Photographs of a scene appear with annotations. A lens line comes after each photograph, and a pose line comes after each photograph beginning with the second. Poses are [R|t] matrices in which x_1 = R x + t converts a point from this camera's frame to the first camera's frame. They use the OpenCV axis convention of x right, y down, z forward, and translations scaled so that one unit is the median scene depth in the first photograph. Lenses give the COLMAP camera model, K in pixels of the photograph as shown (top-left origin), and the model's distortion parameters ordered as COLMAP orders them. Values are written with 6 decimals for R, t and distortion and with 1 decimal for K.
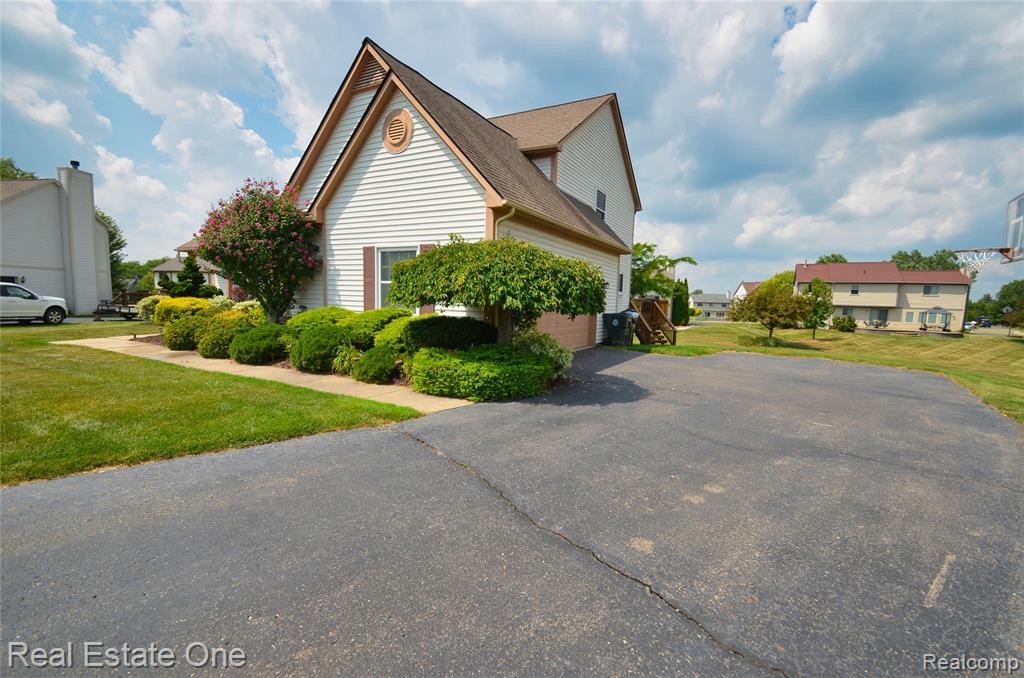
lens RADIAL K [[449.7, 0, 516.0], [0, 449.7, 350.3], [0, 0, 1]] dist [0.016267, -0.017958]
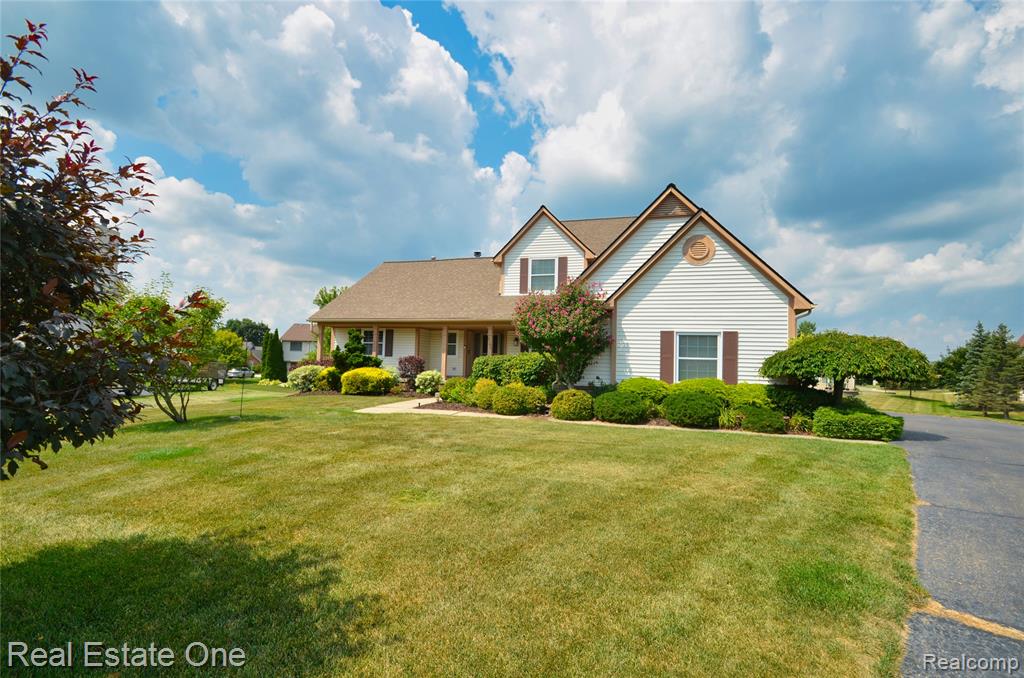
lens RADIAL K [[449.7, 0, 516.0], [0, 449.7, 350.3], [0, 0, 1]] dist [0.016267, -0.017958]
pose [[0.976658, 0.006330, 0.214708, -0.197496], [0.023706, 0.990283, -0.137029, -0.001286], [-0.213490, 0.138920, 0.967018, -0.030001]]
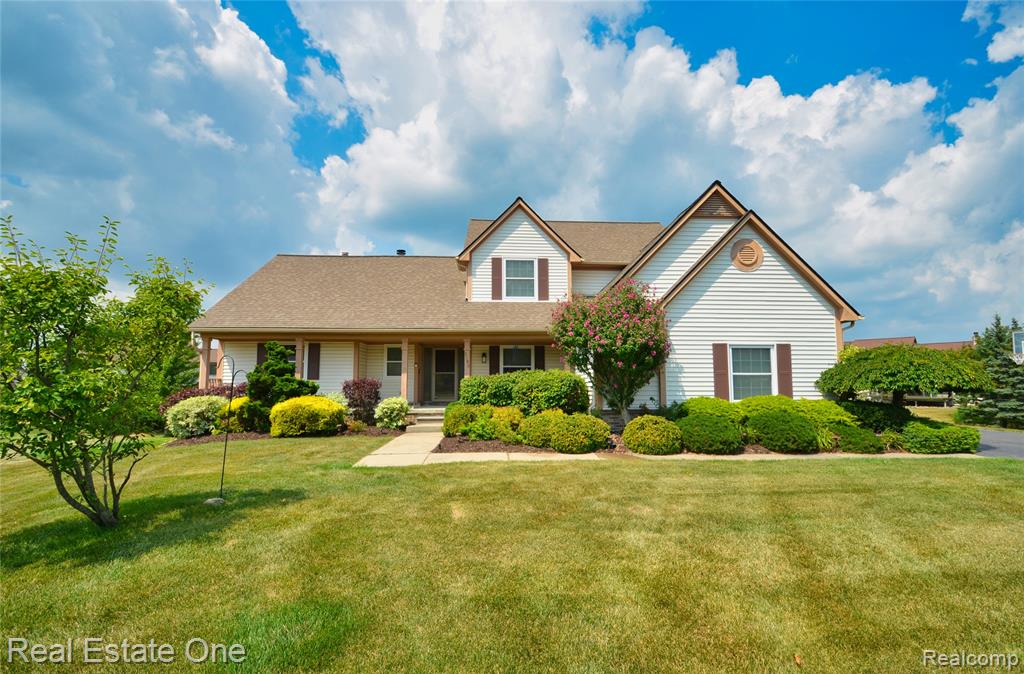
lens RADIAL K [[468.6, 0, 504.3], [0, 468.6, 346.2], [0, 0, 1]] dist [0.021148, -0.021127]
pose [[0.852717, 0.014096, 0.522183, -0.273351], [0.083430, 0.983129, -0.162778, -0.013930], [-0.515668, 0.182370, 0.837155, 0.052929]]
